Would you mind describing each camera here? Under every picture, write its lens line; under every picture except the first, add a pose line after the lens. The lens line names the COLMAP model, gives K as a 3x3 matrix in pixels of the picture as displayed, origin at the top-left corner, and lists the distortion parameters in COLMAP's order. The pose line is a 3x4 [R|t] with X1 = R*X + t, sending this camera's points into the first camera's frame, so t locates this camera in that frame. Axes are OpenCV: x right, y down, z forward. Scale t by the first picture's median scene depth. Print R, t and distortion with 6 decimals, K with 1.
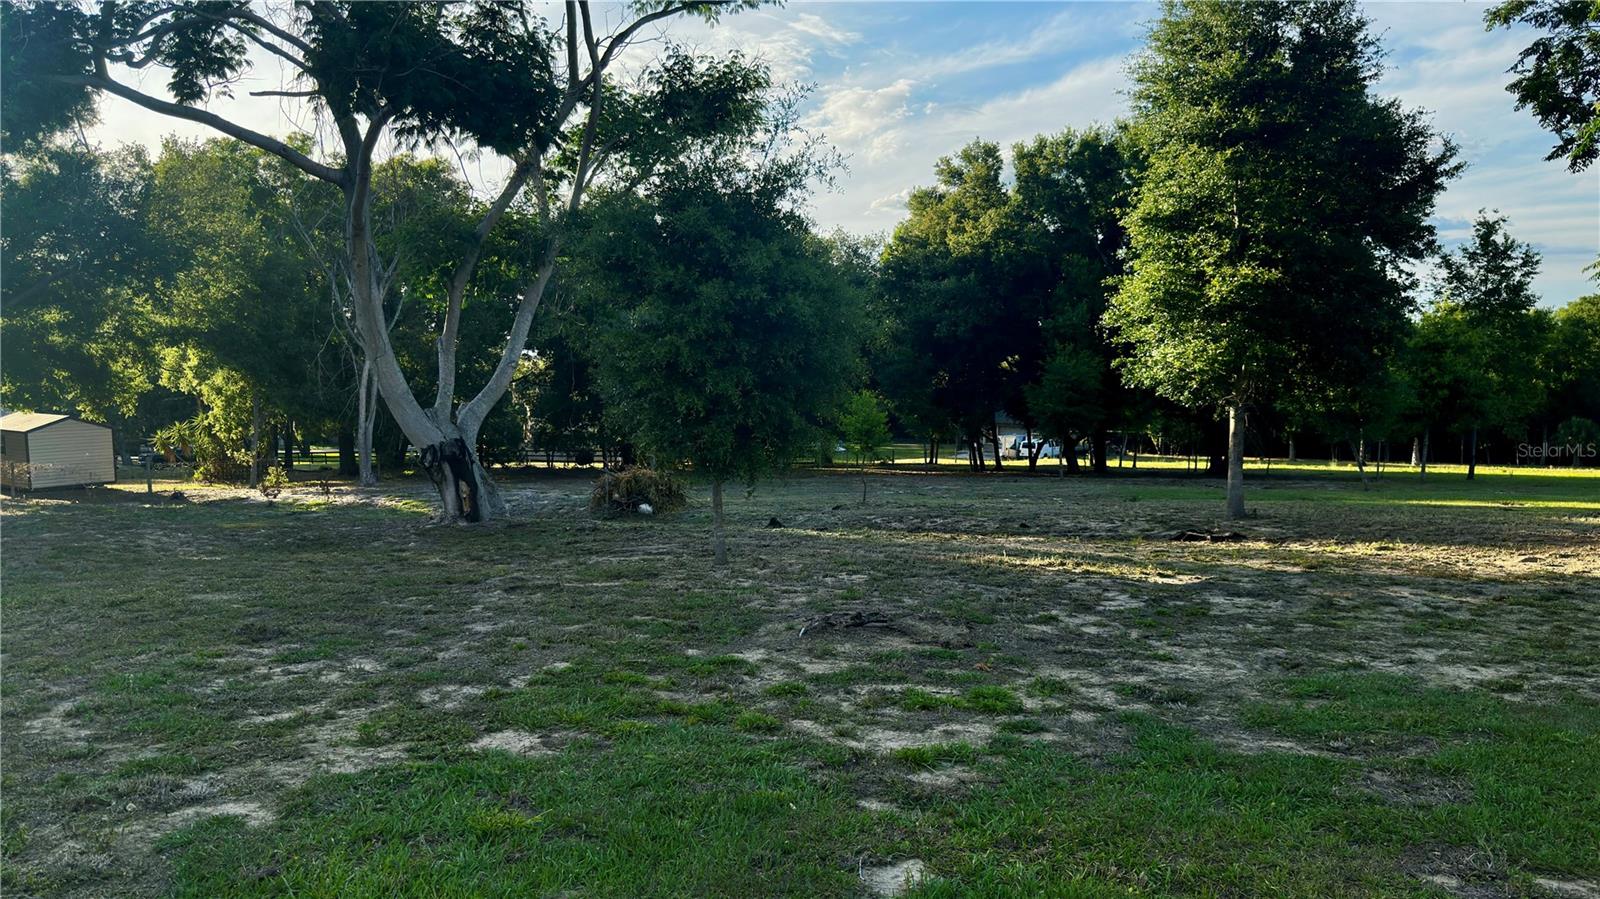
lens RADIAL K [[1099.7, 0, 814.2], [0, 1099.7, 396.0], [0, 0, 1]] dist [0.091074, -0.156318]
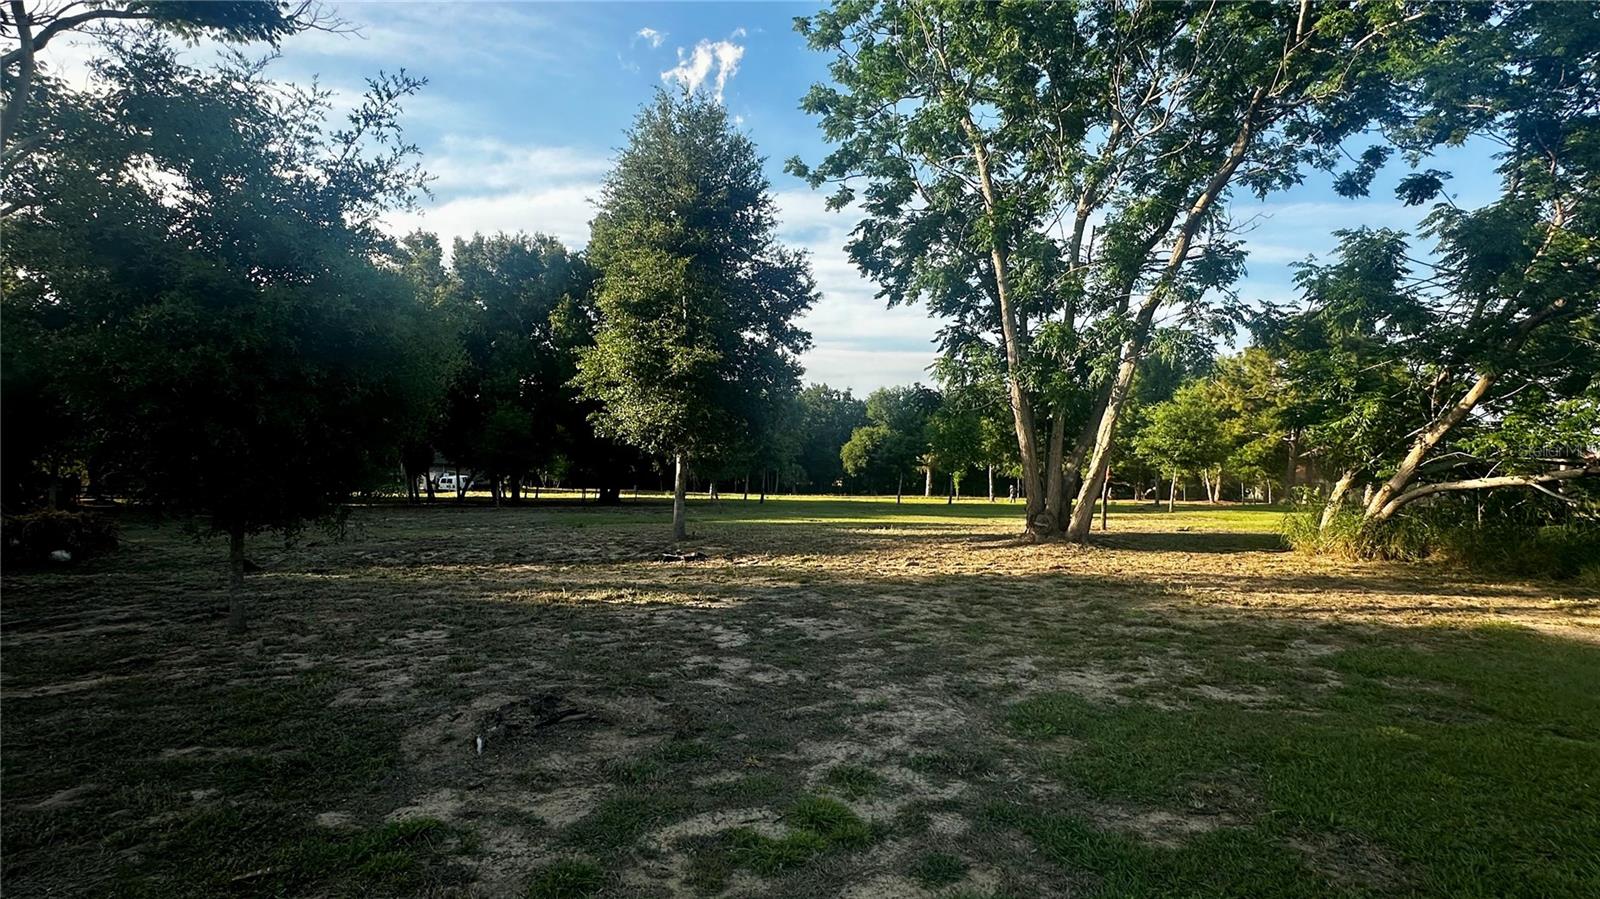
lens RADIAL K [[796.8, 0, 796.9], [0, 796.8, 423.7], [0, 0, 1]] dist [0.000001, -0.002250]
pose [[0.812684, 0.043005, 0.581116, -0.055960], [-0.027548, 0.998993, -0.035405, 0.003194], [-0.582053, 0.012764, 0.813051, 0.152541]]
